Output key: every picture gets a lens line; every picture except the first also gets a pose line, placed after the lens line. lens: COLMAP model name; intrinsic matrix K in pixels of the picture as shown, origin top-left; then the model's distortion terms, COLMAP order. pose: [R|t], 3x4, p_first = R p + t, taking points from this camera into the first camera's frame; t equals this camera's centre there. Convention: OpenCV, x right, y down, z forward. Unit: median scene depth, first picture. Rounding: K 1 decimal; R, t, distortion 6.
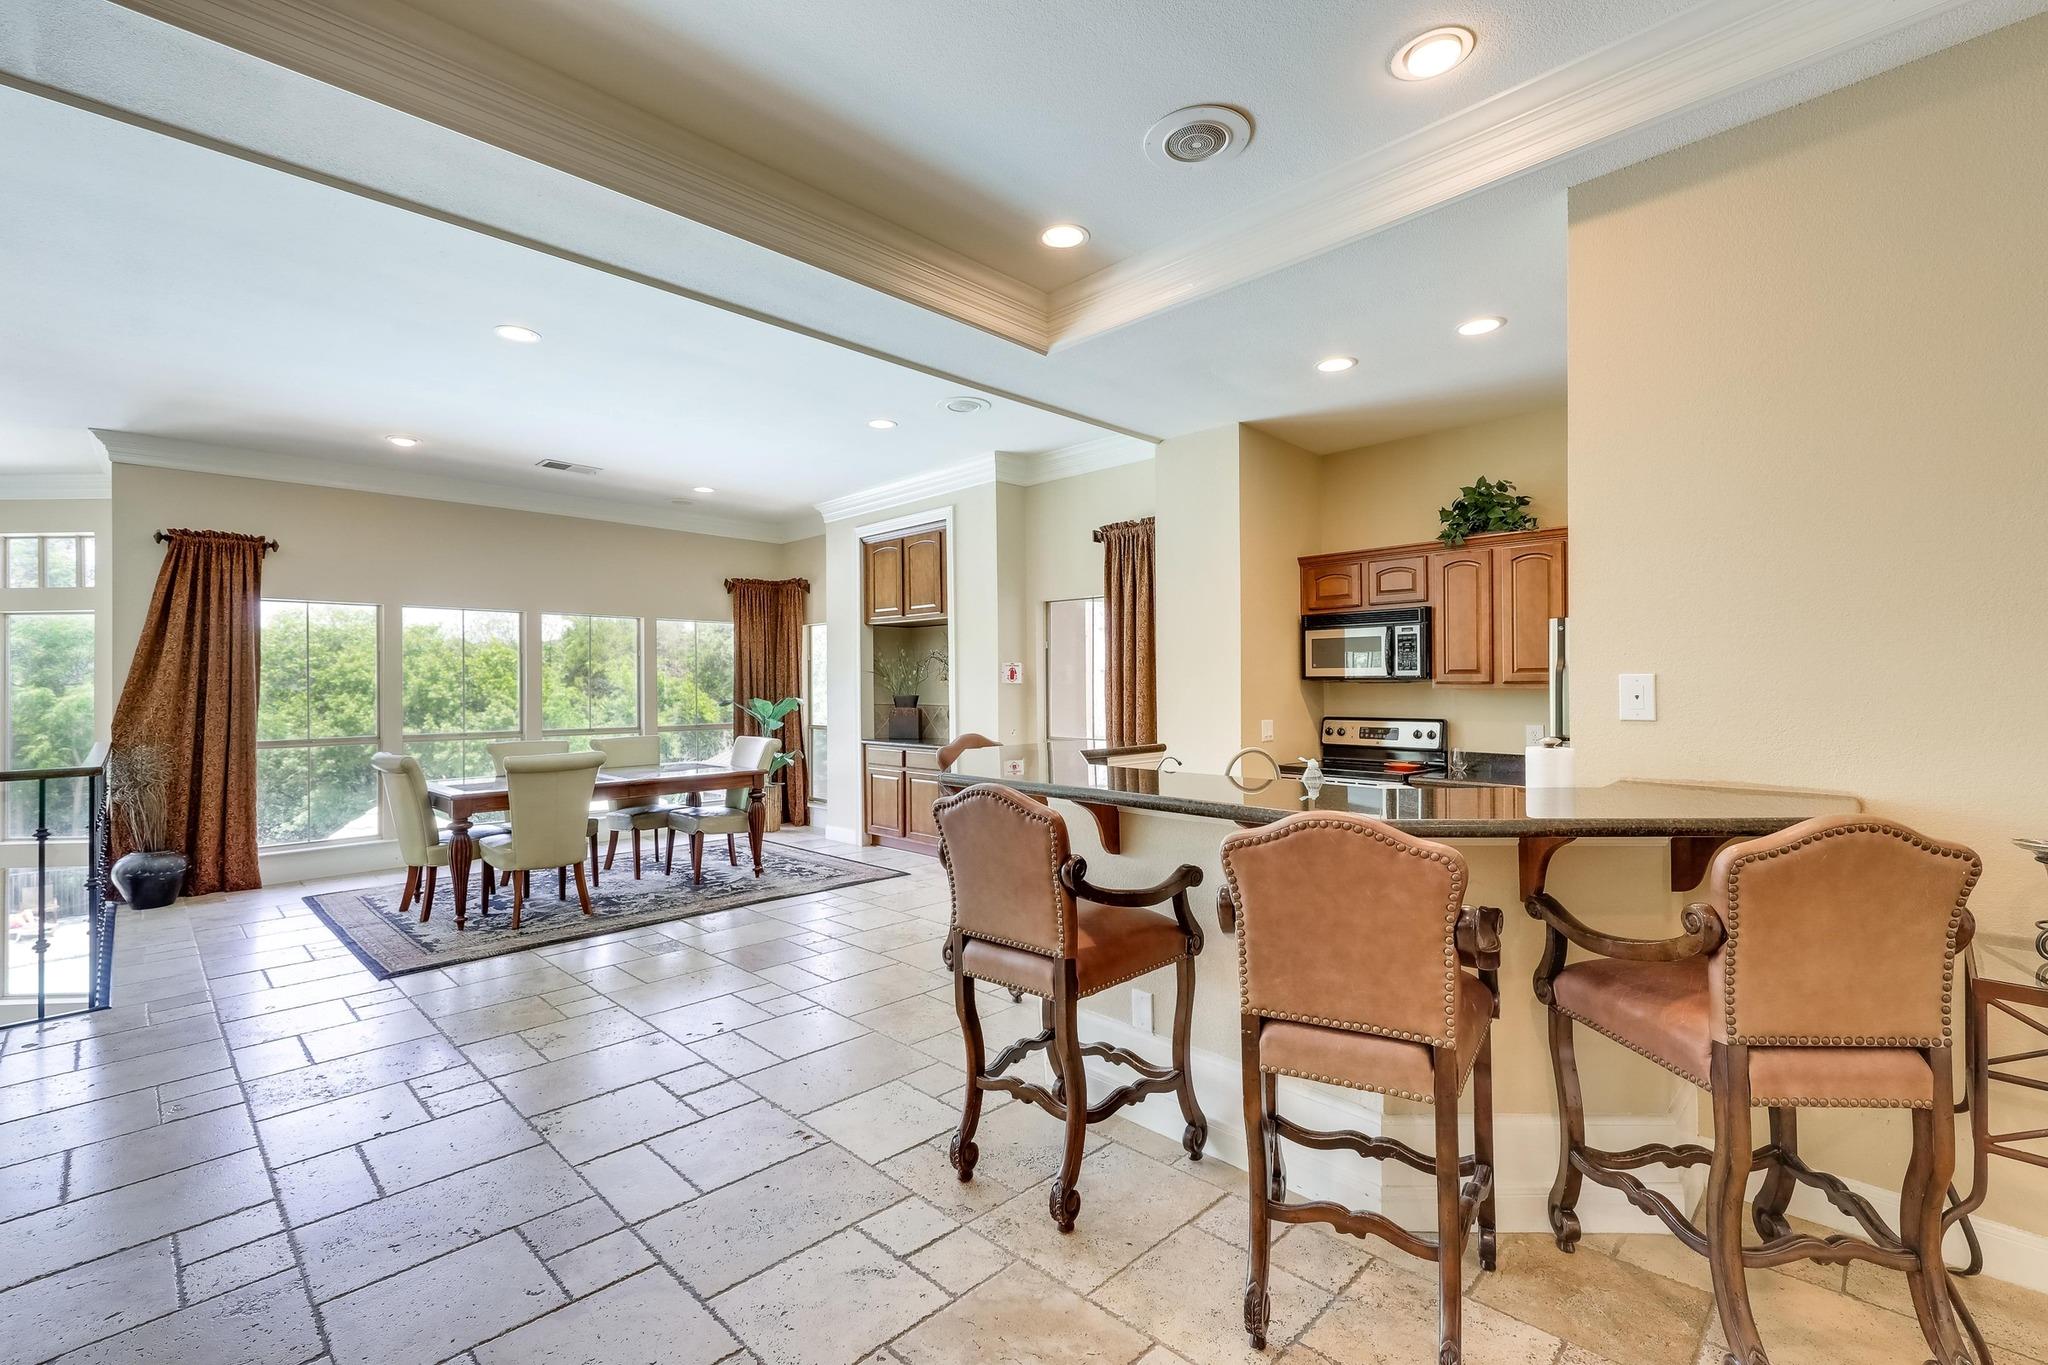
lens RADIAL K [[898.6, 0, 1021.6], [0, 898.6, 684.0], [0, 0, 1]] dist [-0.000937, -0.000051]
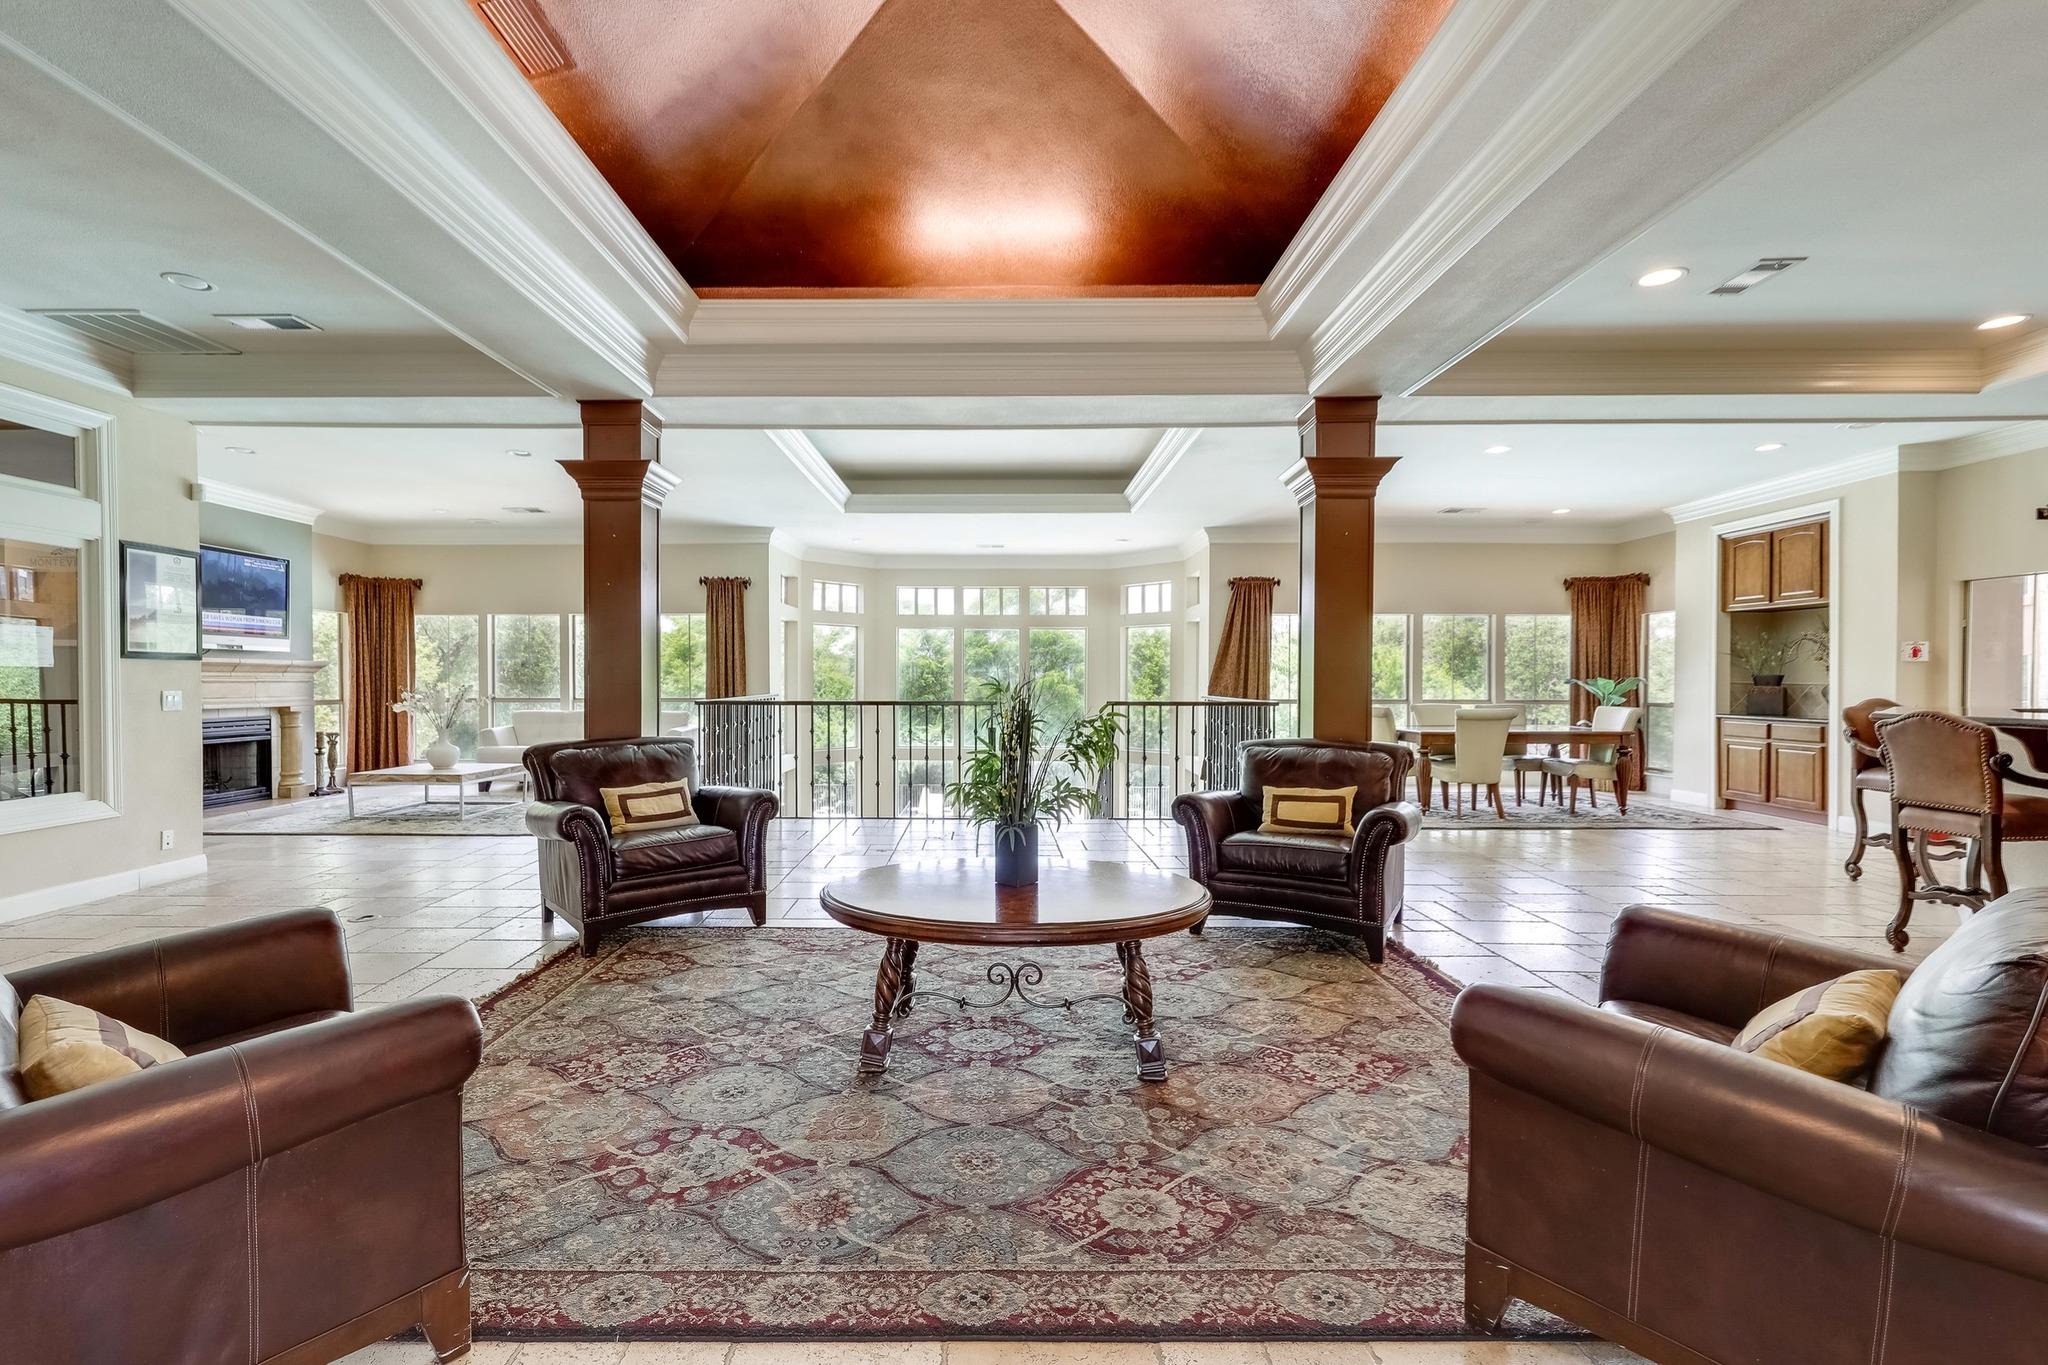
lens RADIAL K [[882.5, 0, 1015.5], [0, 882.5, 691.8], [0, 0, 1]] dist [0.012818, -0.000452]
pose [[0.713190, 0.015672, -0.700795, -0.024631], [-0.001951, 0.999791, 0.020373, 0.013823], [0.700968, -0.013162, 0.713071, -0.432257]]
